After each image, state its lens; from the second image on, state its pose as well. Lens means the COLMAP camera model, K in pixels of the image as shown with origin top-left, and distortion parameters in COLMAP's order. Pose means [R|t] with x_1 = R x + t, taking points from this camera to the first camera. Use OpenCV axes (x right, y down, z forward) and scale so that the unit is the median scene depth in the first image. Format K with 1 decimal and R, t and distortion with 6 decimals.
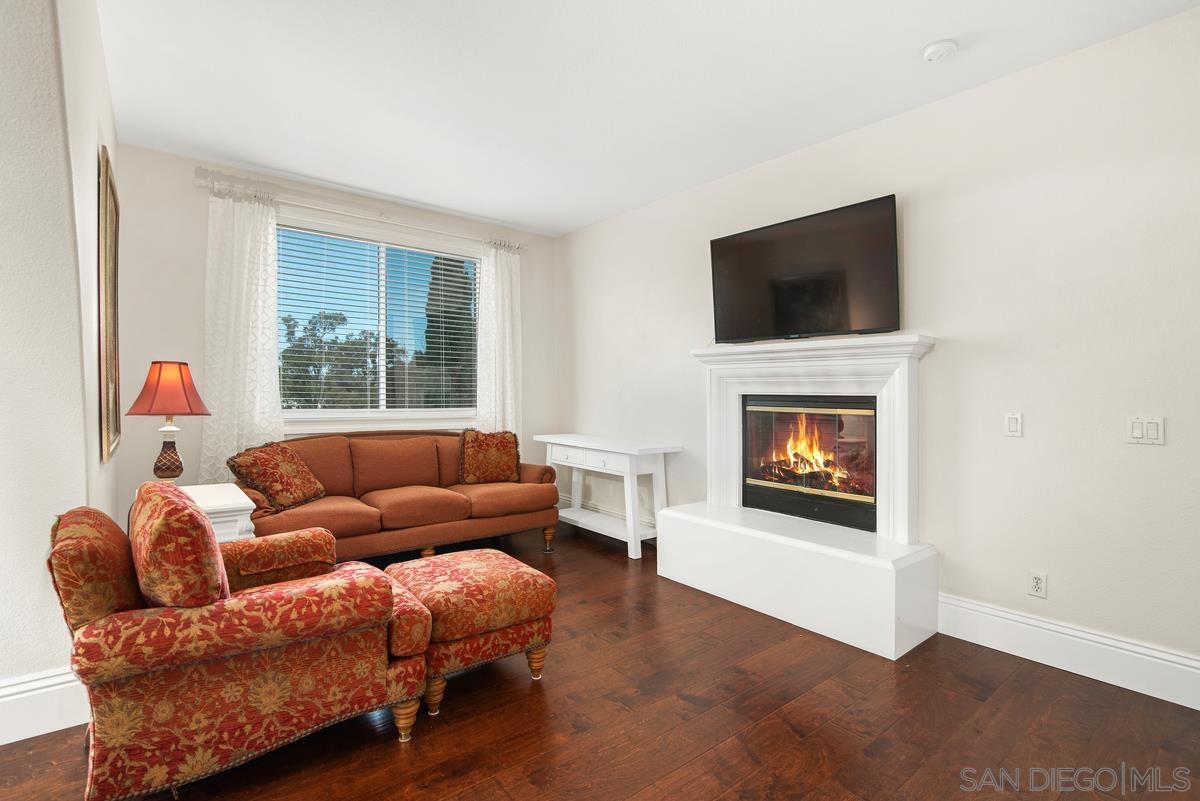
lens RADIAL K [[565.3, 0, 597.2], [0, 565.3, 392.4], [0, 0, 1]] dist [0.003205, -0.000852]
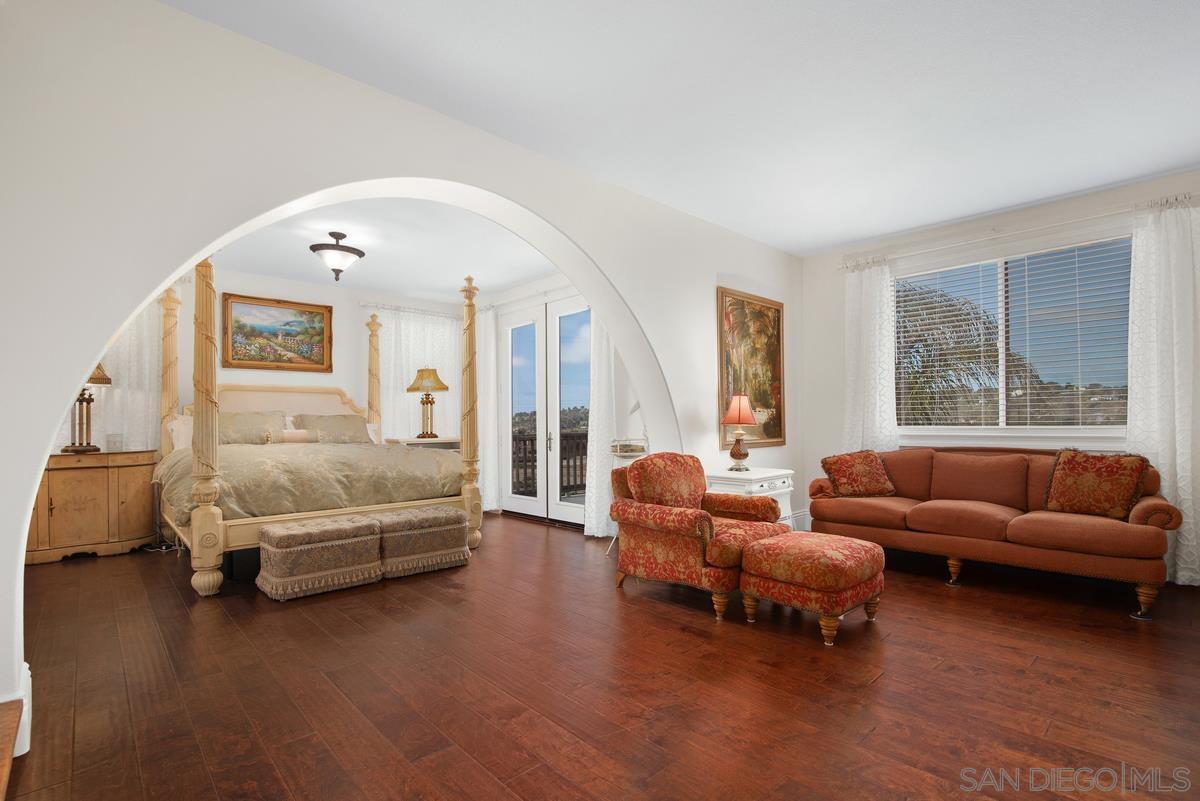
lens RADIAL K [[565.3, 0, 619.6], [0, 565.3, 426.2], [0, 0, 1]] dist [0.003205, -0.000852]
pose [[0.105926, -0.007476, -0.994346, 1.104903], [0.009422, 0.999934, -0.006514, 0.061574], [0.994329, -0.008679, 0.105990, 0.487696]]
